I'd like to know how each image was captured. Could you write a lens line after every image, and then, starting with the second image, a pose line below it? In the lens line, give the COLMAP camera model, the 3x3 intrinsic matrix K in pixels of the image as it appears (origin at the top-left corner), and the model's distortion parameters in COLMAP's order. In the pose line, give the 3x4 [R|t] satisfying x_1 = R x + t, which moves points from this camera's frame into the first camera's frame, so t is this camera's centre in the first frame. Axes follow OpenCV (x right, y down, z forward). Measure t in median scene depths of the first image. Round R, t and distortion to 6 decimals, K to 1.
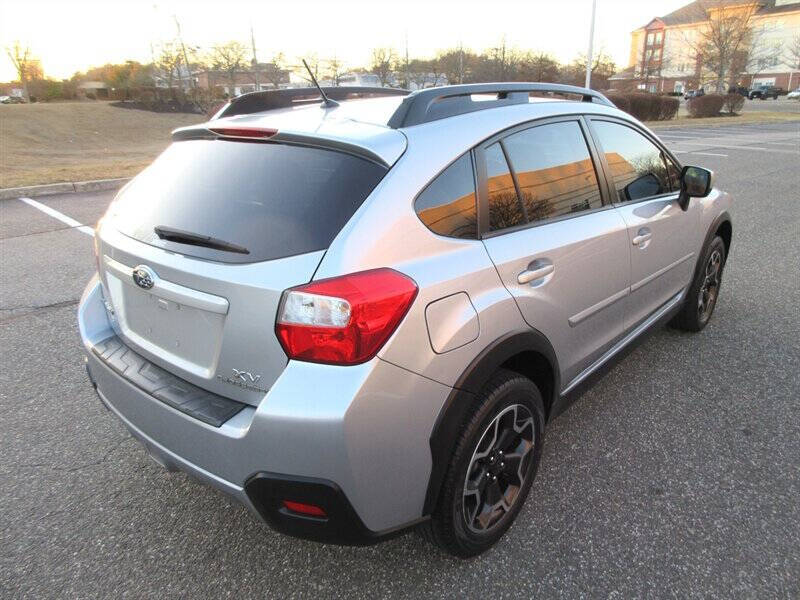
lens RADIAL K [[584.0, 0, 401.1], [0, 584.0, 303.9], [0, 0, 1]] dist [-0.010419, 0.000857]
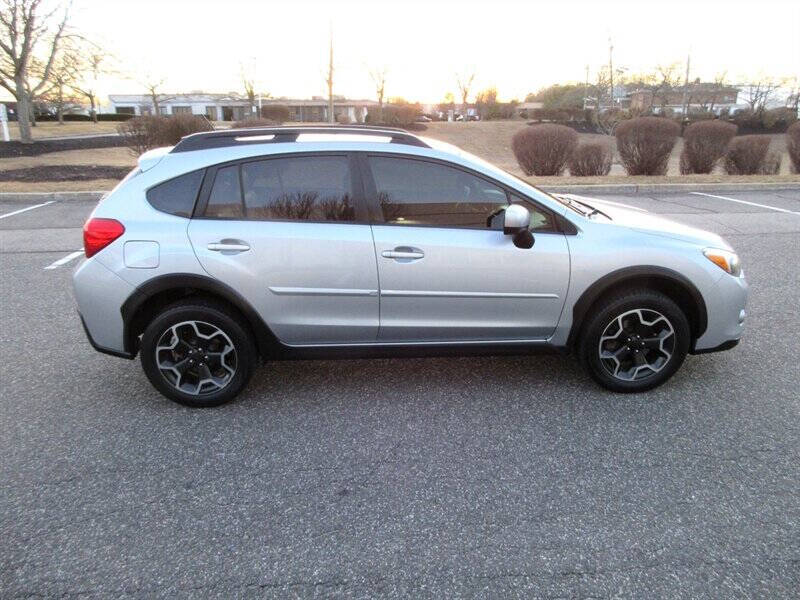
lens RADIAL K [[584.0, 0, 401.1], [0, 584.0, 303.9], [0, 0, 1]] dist [-0.010419, 0.000857]
pose [[0.688918, 0.234474, -0.685868, 1.548216], [-0.246429, 0.965635, 0.082591, -0.137935], [0.681664, 0.112119, 0.723024, 0.158240]]
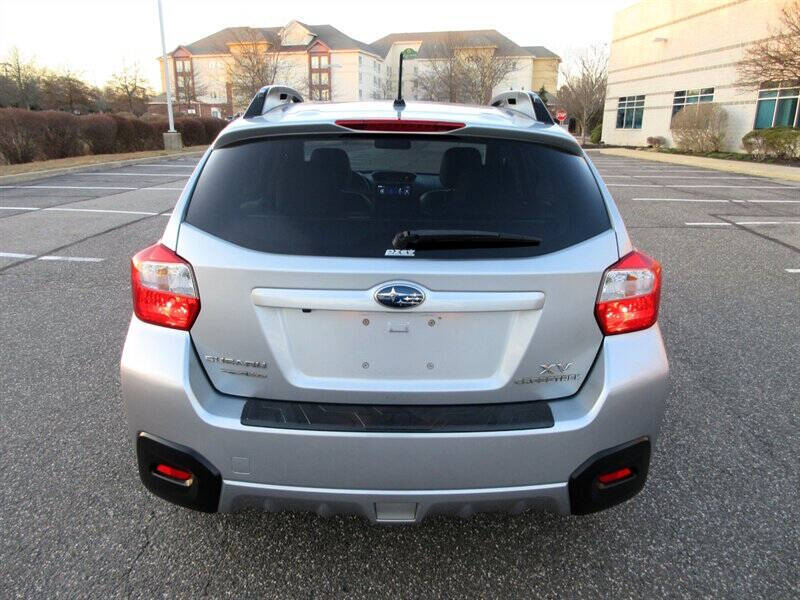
lens RADIAL K [[583.0, 0, 401.9], [0, 583.0, 300.4], [0, 0, 1]] dist [-0.005324, 0.001379]
pose [[0.745315, -0.172042, 0.644132, -0.786879], [0.200059, 0.979322, 0.030084, -0.050860], [-0.635989, 0.106442, 0.764322, 0.295544]]
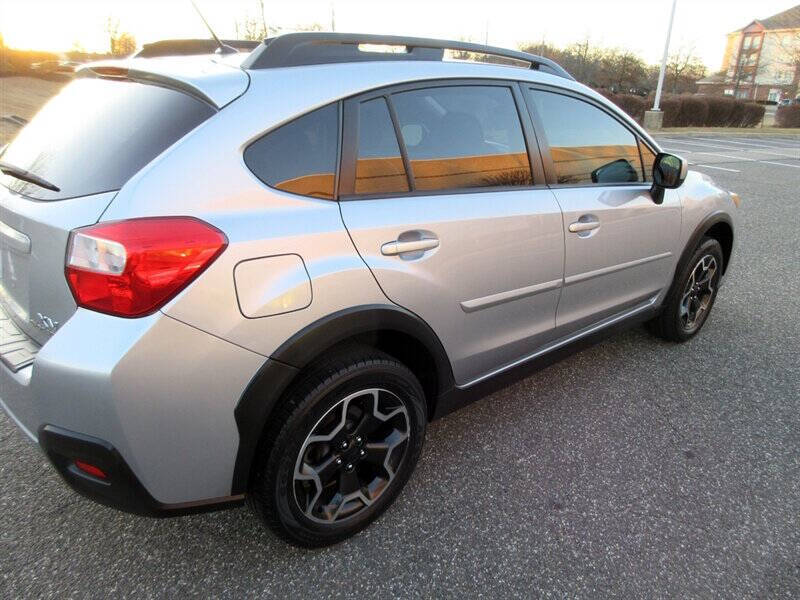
lens RADIAL K [[584.0, 0, 401.1], [0, 584.0, 303.9], [0, 0, 1]] dist [-0.010419, 0.000857]
pose [[0.990723, 0.093538, -0.098587, 0.283678], [-0.092063, 0.995564, 0.019417, 0.018337], [0.099966, -0.010161, 0.994939, 0.093239]]
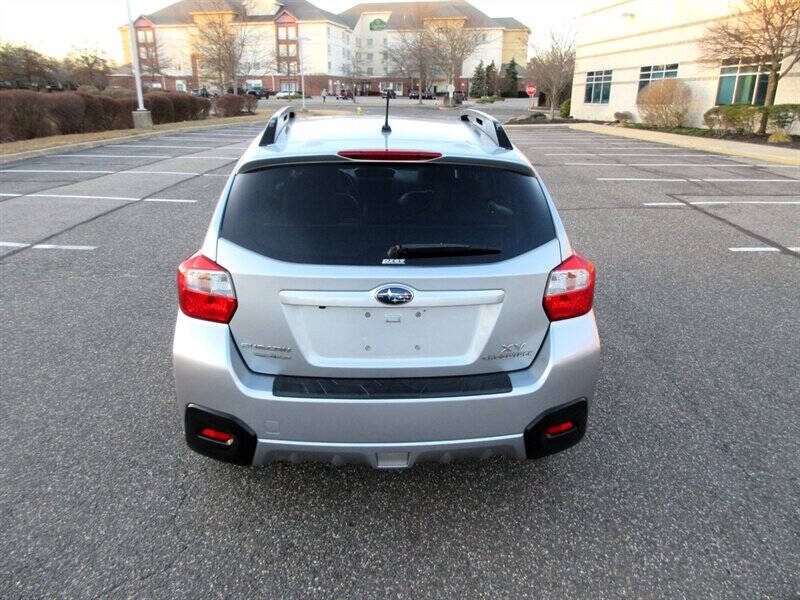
lens RADIAL K [[582.0, 0, 402.4], [0, 582.0, 299.9], [0, 0, 1]] dist [-0.007086, 0.001763]
pose [[0.711415, -0.212162, 0.669982, -0.934914], [0.212922, 0.973604, 0.082219, -0.098211], [-0.669741, 0.084162, 0.737810, 0.155946]]
